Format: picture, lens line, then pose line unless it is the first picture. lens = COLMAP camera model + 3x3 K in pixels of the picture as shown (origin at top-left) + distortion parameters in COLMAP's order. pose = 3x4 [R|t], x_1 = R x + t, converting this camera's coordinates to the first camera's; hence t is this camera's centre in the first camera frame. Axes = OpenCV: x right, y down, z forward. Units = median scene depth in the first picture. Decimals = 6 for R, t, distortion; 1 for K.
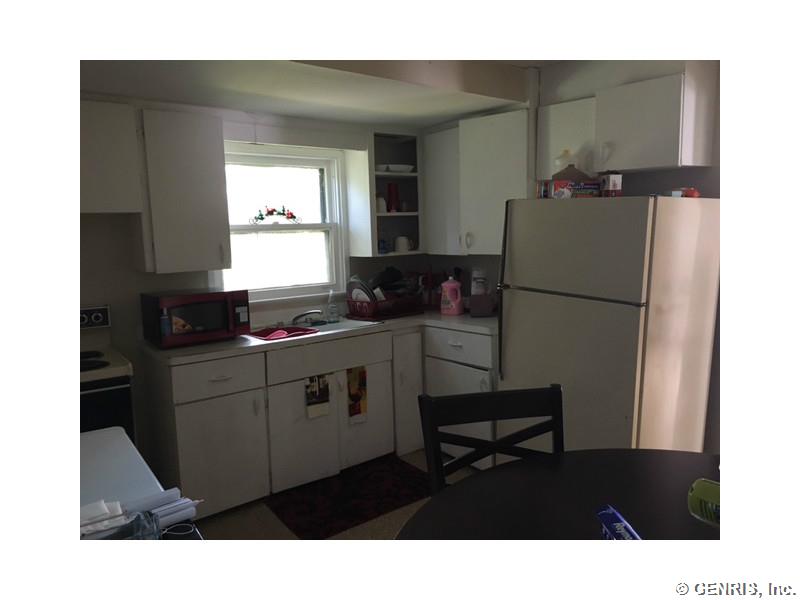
lens RADIAL K [[533.2, 0, 400.0], [0, 533.2, 300.0], [0, 0, 1]] dist [0.003617, 0.001199]
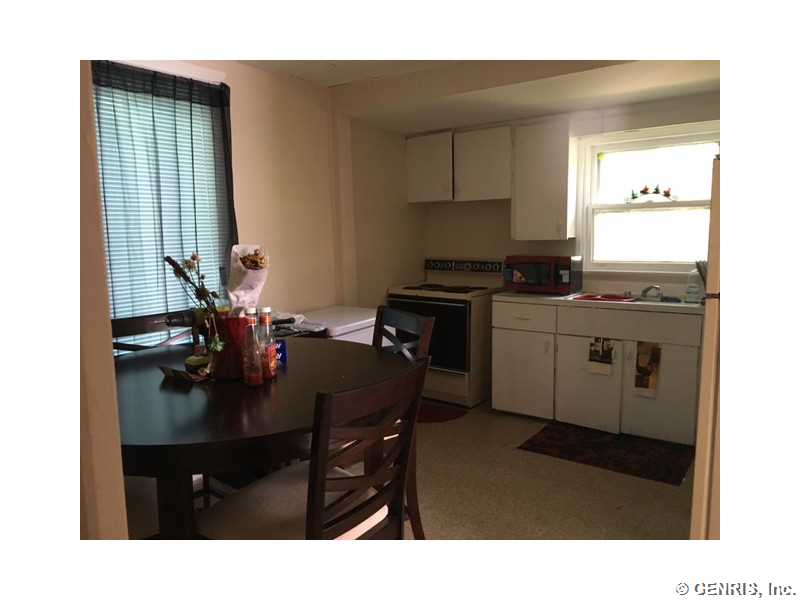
lens RADIAL K [[533.2, 0, 400.0], [0, 533.2, 300.0], [0, 0, 1]] dist [0.003617, 0.001199]
pose [[0.302808, 0.143729, -0.942151, 0.760348], [-0.112438, 0.987047, 0.114440, -0.017404], [0.946396, 0.071281, 0.315046, 0.234542]]
